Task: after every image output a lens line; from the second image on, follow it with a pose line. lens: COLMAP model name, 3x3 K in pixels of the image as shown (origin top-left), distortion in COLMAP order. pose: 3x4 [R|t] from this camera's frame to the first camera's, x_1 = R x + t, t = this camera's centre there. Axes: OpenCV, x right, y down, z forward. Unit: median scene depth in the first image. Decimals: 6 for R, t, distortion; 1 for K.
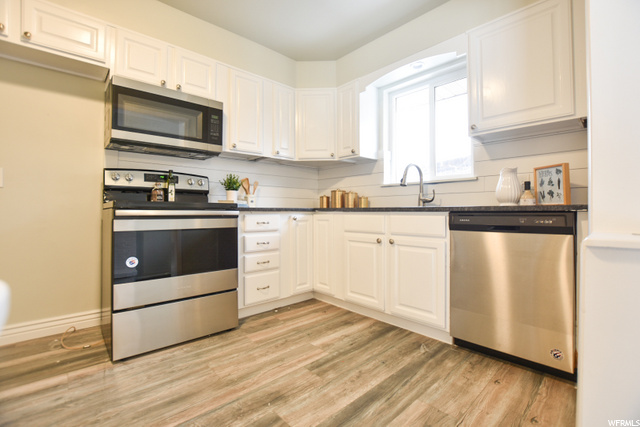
lens RADIAL K [[285.5, 0, 315.0], [0, 285.5, 207.2], [0, 0, 1]] dist [-0.025479, -0.000166]
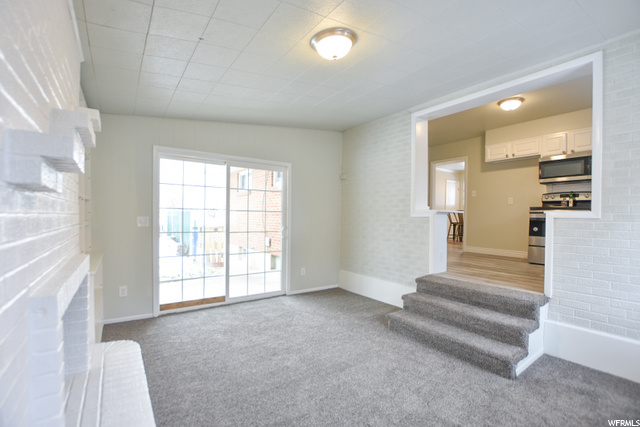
lens RADIAL K [[289.1, 0, 323.0], [0, 289.1, 217.3], [0, 0, 1]] dist [-0.003865, -0.000305]
pose [[-0.115299, 0.005324, -0.993317, 2.081601], [0.009835, 0.999943, 0.004218, 0.036580], [0.993282, -0.009283, -0.115344, -0.655230]]
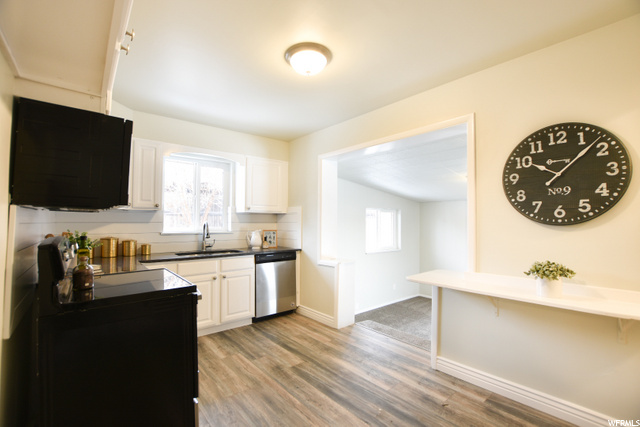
lens RADIAL K [[289.1, 0, 323.0], [0, 289.1, 217.3], [0, 0, 1]] dist [-0.003865, -0.000305]
pose [[0.029185, 0.014543, 0.999468, -1.400634], [-0.015242, 0.999784, -0.014103, -0.204694], [-0.999458, -0.014822, 0.029401, 0.446639]]
